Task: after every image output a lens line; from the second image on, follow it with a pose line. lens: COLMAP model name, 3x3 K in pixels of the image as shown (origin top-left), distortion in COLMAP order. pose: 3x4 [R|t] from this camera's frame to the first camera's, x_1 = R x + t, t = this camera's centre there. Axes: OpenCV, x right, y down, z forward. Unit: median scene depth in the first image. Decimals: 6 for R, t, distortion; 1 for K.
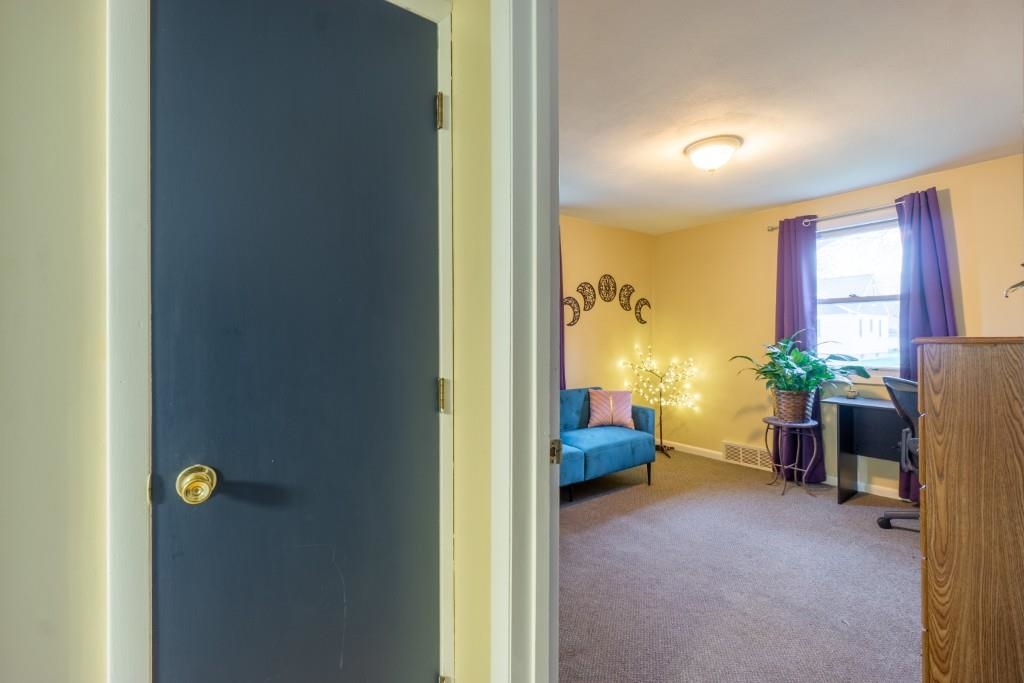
lens RADIAL K [[451.3, 0, 495.0], [0, 451.3, 336.9], [0, 0, 1]] dist [-0.004657, 0.001140]
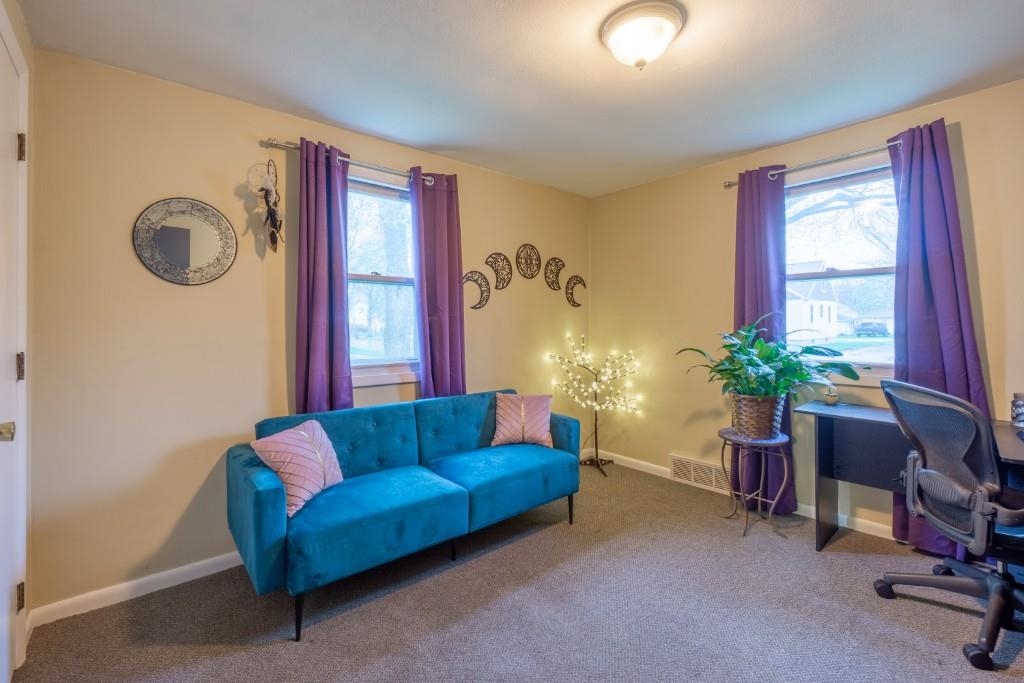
lens RADIAL K [[451.3, 0, 496.4], [0, 451.3, 323.8], [0, 0, 1]] dist [-0.004657, 0.001140]
pose [[0.997110, -0.001557, 0.075955, 0.166630], [0.001406, 0.999997, 0.002046, -0.001197], [-0.075958, -0.001934, 0.997109, 0.275527]]
